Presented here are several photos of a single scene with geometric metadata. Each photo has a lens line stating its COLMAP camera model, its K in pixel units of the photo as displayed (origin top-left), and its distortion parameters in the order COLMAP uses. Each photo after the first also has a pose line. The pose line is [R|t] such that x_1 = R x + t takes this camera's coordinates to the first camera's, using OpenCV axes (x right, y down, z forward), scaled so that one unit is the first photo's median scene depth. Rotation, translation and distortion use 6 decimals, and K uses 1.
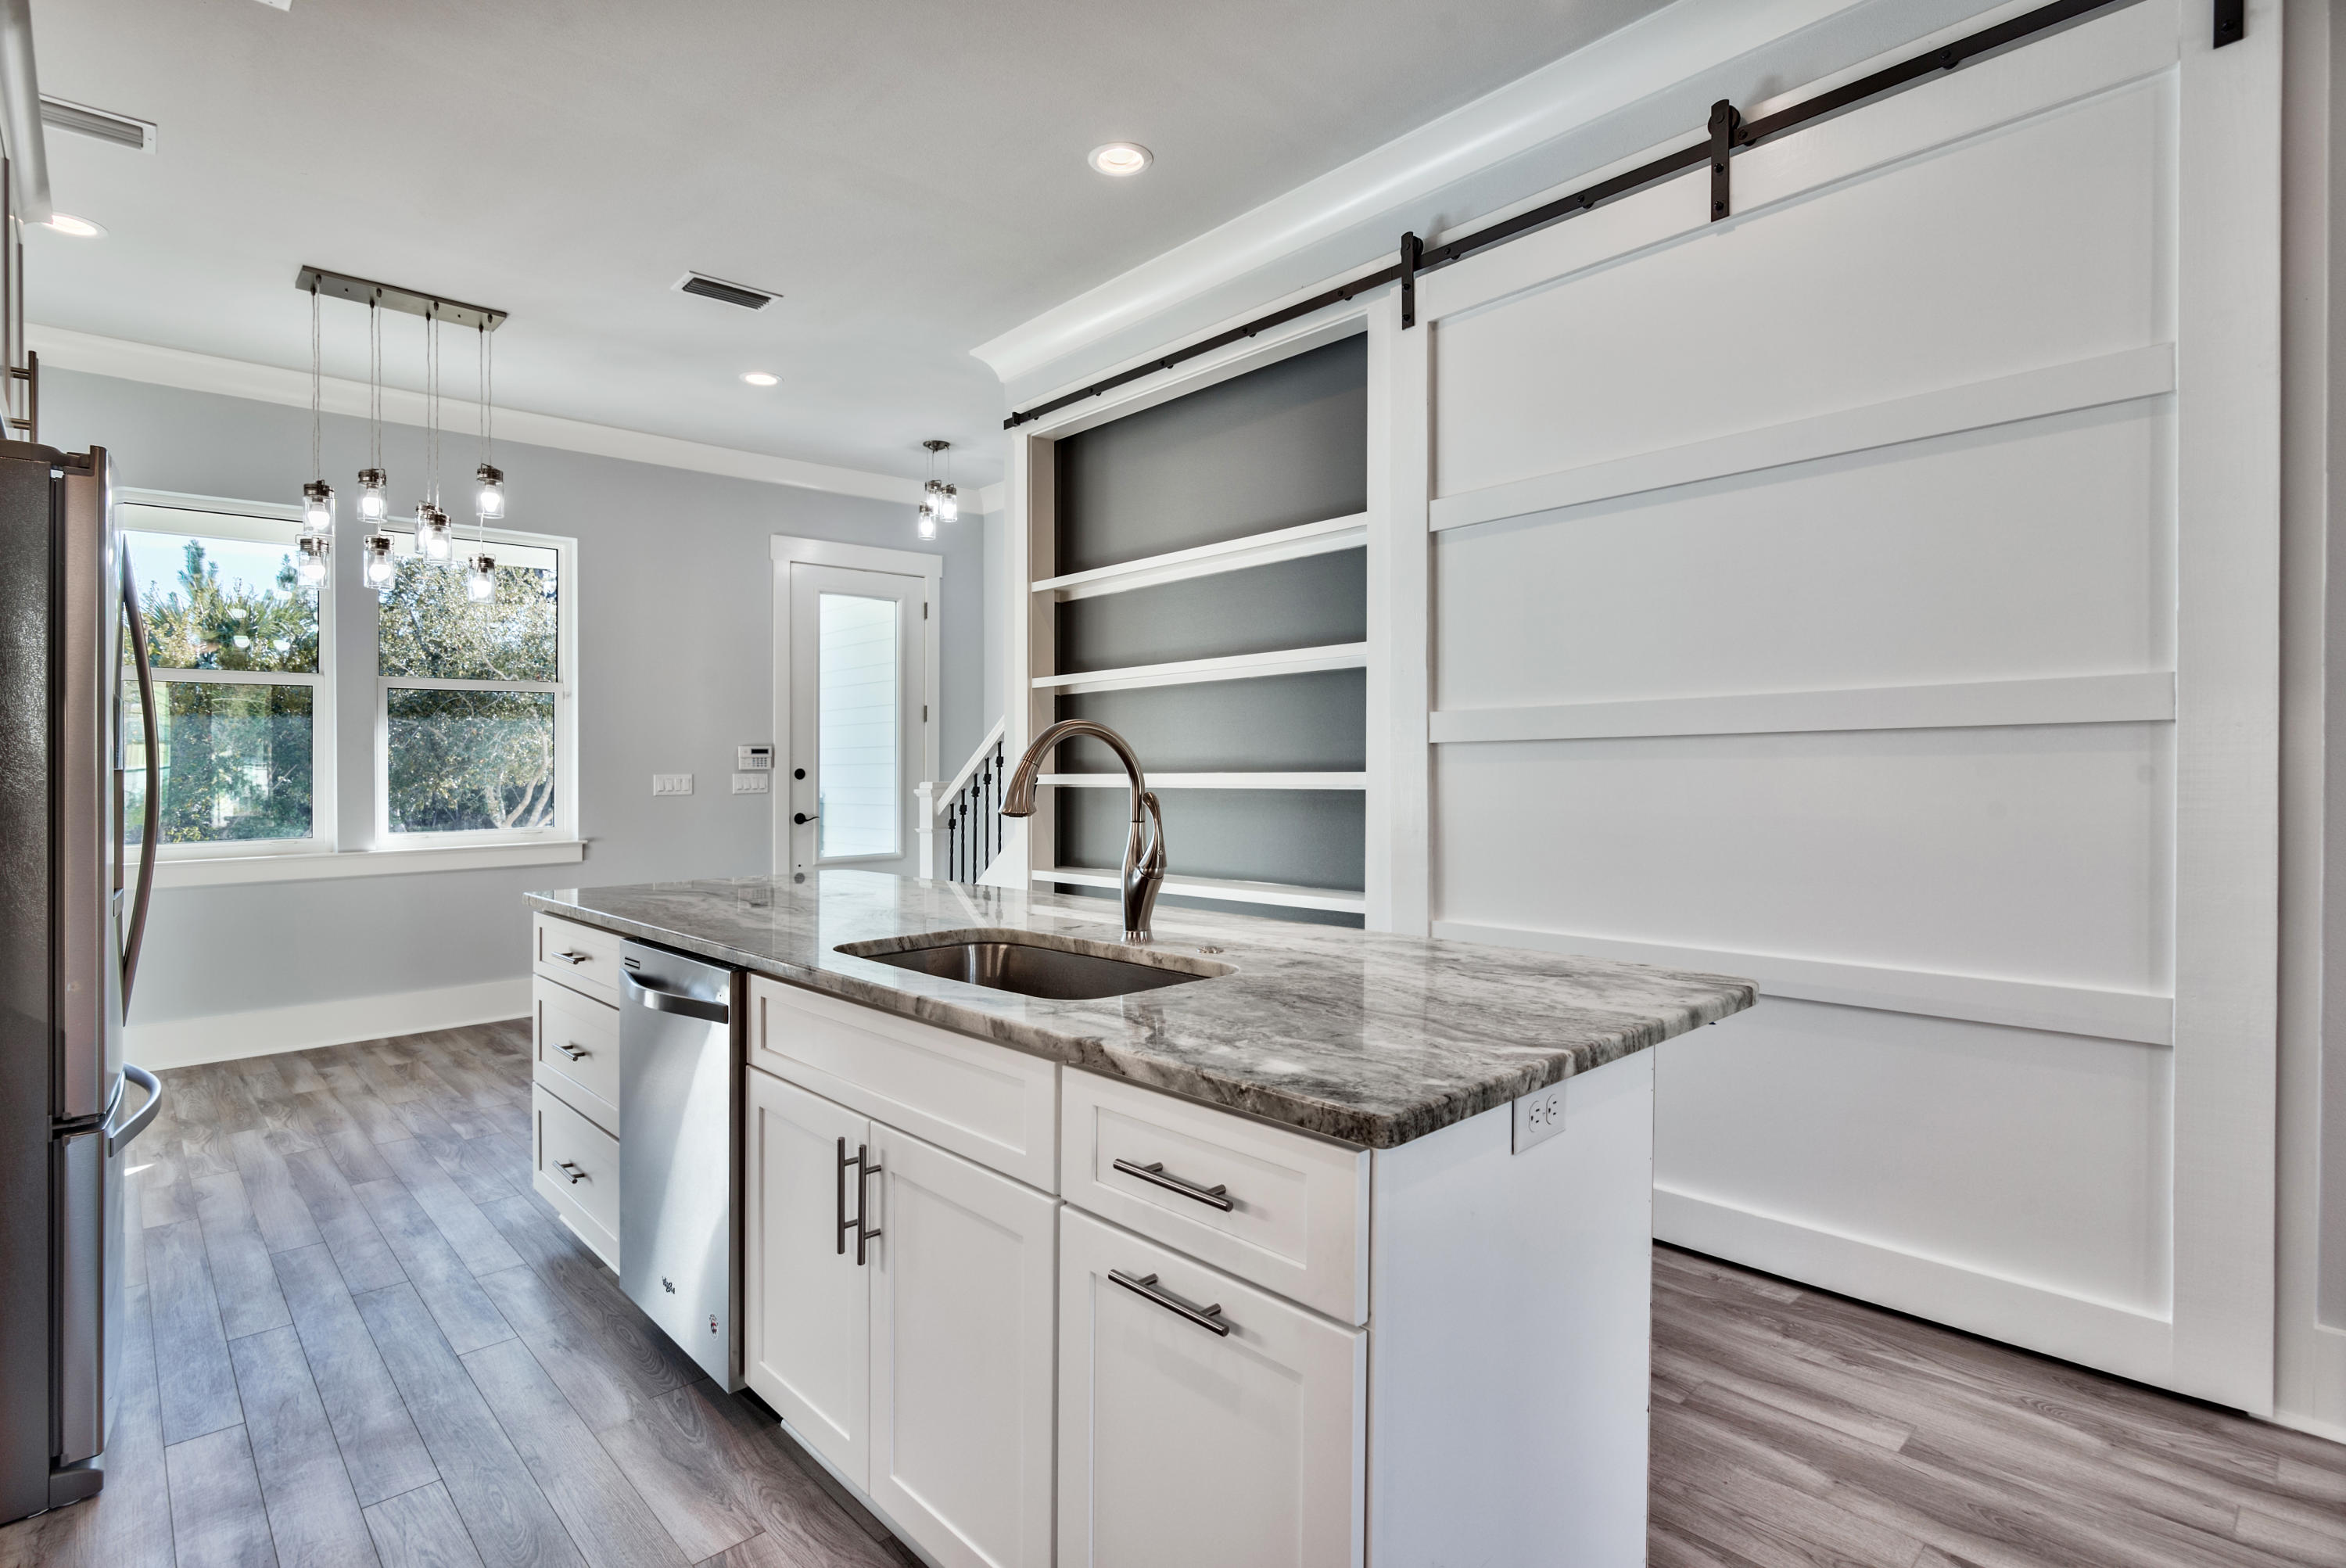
lens RADIAL K [[1157.0, 0, 1179.3], [0, 1157.0, 754.3], [0, 0, 1]] dist [0.000061, -0.000116]
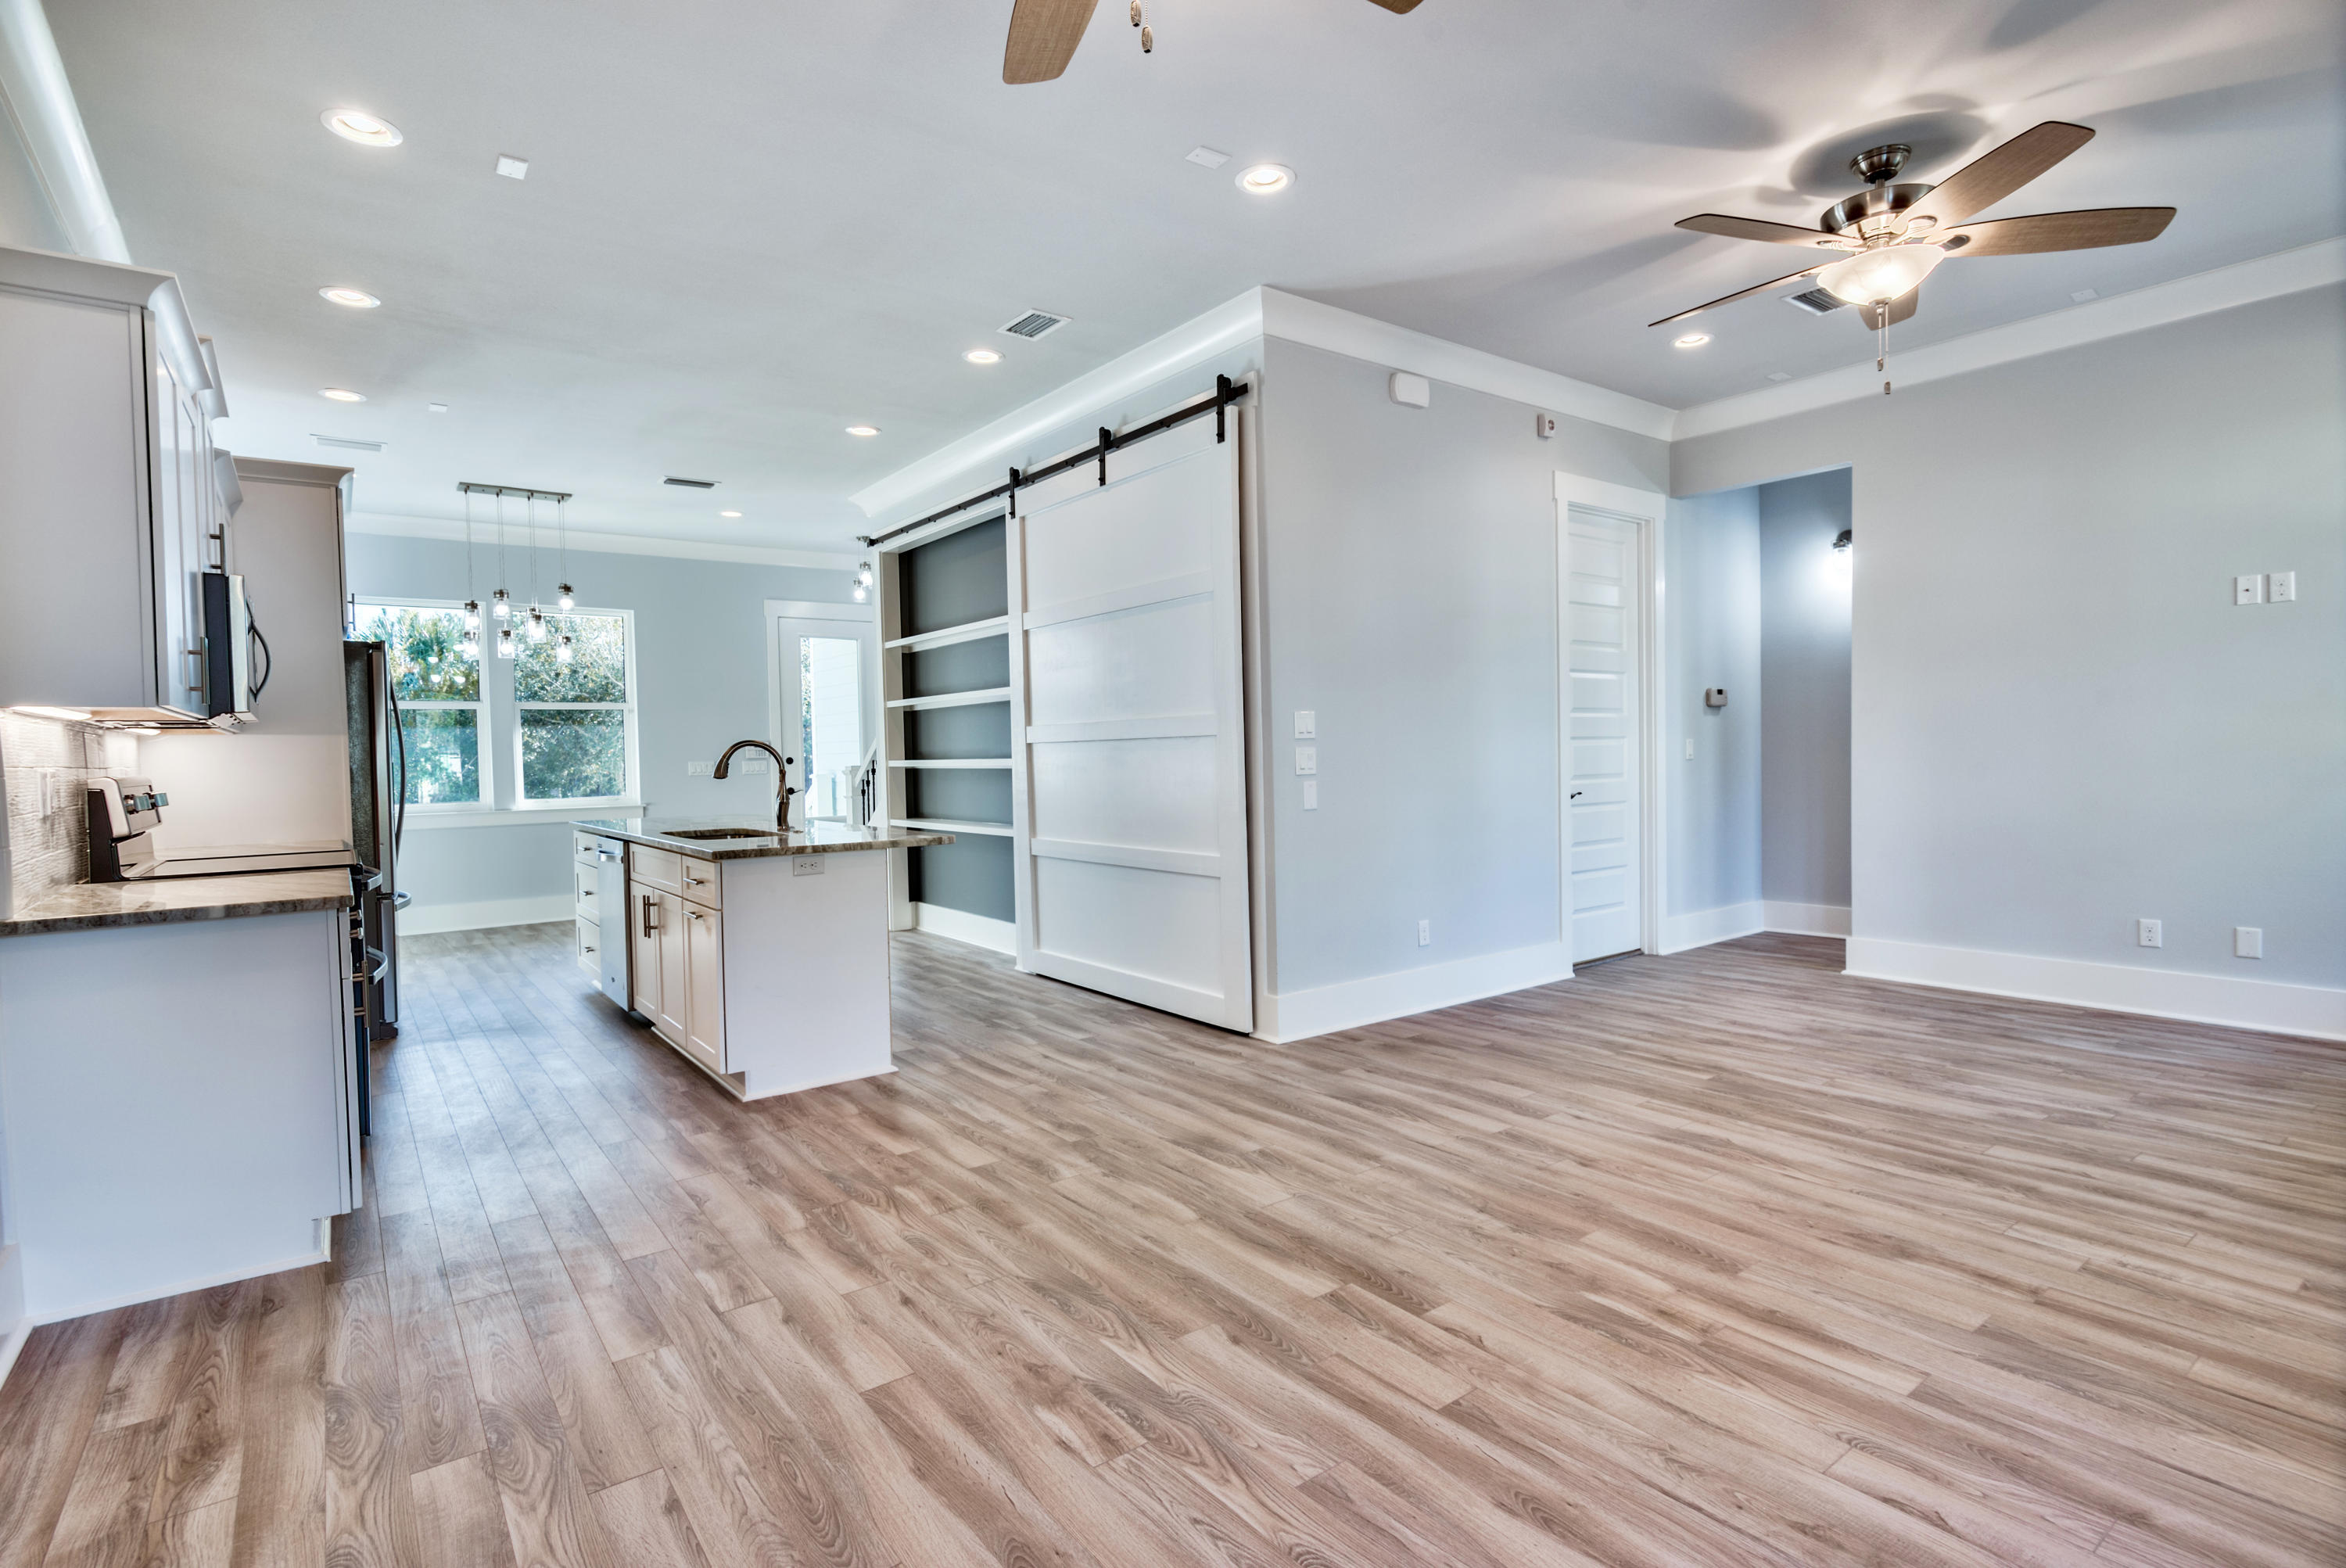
lens RADIAL K [[1157.0, 0, 1184.0], [0, 1157.0, 787.0], [0, 0, 1]] dist [0.000061, -0.000116]
pose [[0.994016, -0.002976, -0.109195, 0.465472], [0.007534, 0.999116, 0.041352, -0.010146], [0.108976, -0.041927, 0.993160, -0.572588]]
